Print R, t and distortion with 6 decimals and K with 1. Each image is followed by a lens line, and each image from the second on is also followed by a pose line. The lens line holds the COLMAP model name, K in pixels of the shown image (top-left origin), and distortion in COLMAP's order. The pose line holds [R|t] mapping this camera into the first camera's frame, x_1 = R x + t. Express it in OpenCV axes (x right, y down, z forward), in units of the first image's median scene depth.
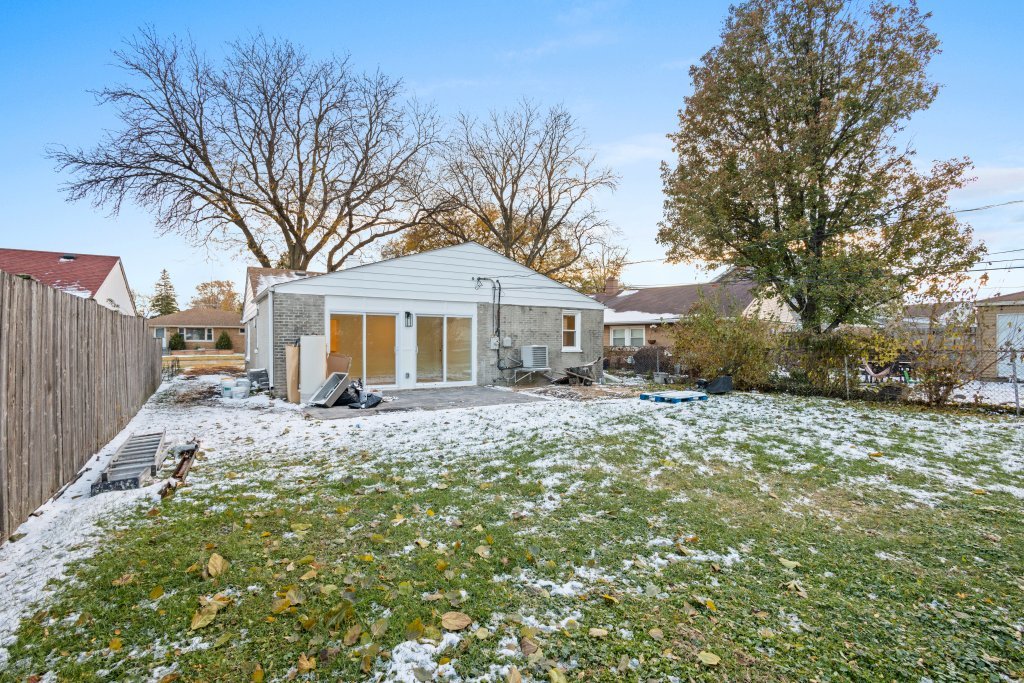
lens RADIAL K [[471.8, 0, 513.6], [0, 471.8, 347.7], [0, 0, 1]] dist [0.009338, -0.002520]
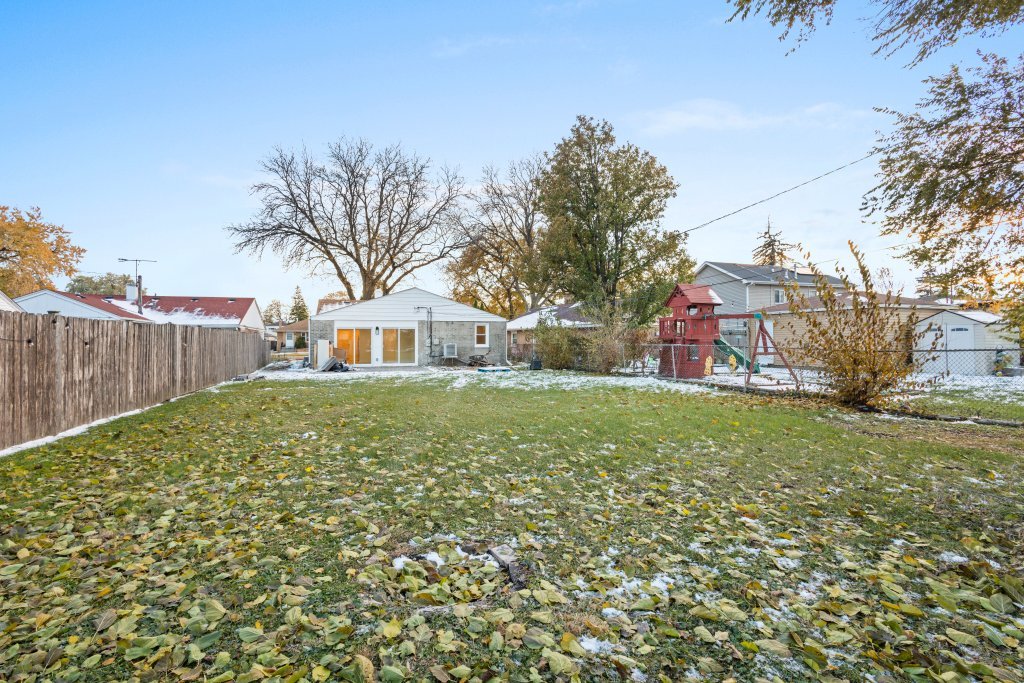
lens RADIAL K [[471.8, 0, 510.9], [0, 471.8, 338.2], [0, 0, 1]] dist [0.009338, -0.002520]
pose [[0.974097, -0.007307, -0.226012, 0.341556], [0.003395, 0.999838, -0.017691, 0.003188], [0.226105, 0.016466, 0.973964, -0.348909]]
